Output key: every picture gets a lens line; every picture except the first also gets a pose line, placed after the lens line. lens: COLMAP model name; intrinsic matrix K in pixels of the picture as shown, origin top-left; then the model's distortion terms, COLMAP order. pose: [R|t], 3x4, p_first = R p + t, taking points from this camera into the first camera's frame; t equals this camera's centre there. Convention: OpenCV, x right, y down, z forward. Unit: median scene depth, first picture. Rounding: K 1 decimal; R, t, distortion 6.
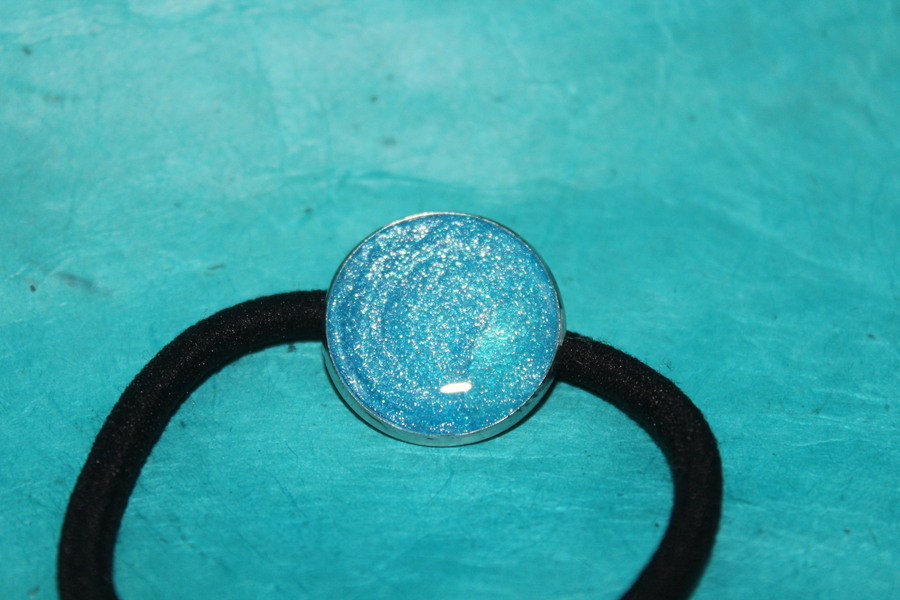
lens RADIAL K [[1617.0, 0, 450.0], [0, 1617.0, 300.0], [0, 0, 1]] dist [0.057806, -0.217381]
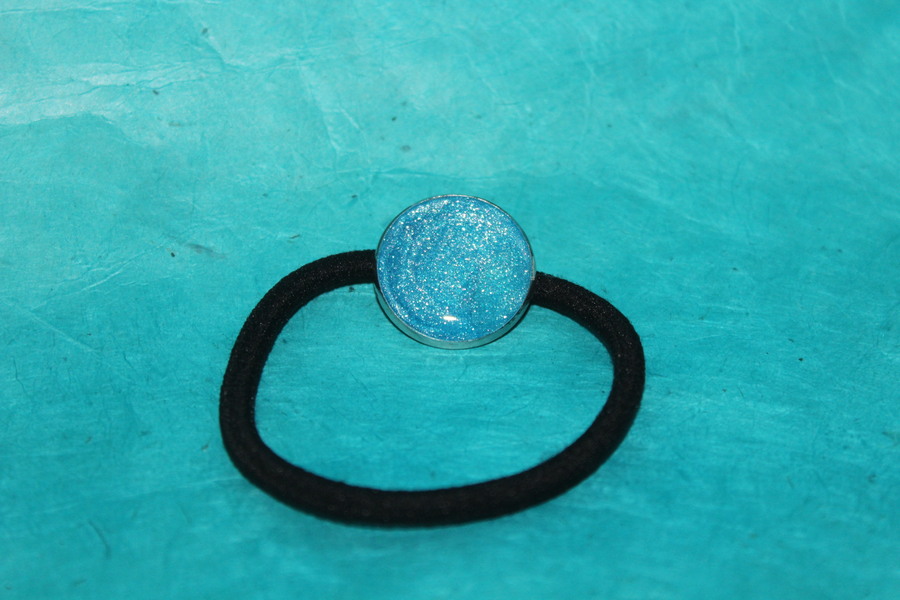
lens RADIAL K [[1617.0, 0, 450.0], [0, 1617.0, 300.0], [0, 0, 1]] dist [0.057806, -0.217381]
pose [[0.996137, -0.035864, 0.080160, -0.126442], [0.036056, 0.999349, -0.000948, 0.044111], [-0.080073, 0.003834, 0.996782, -0.479721]]
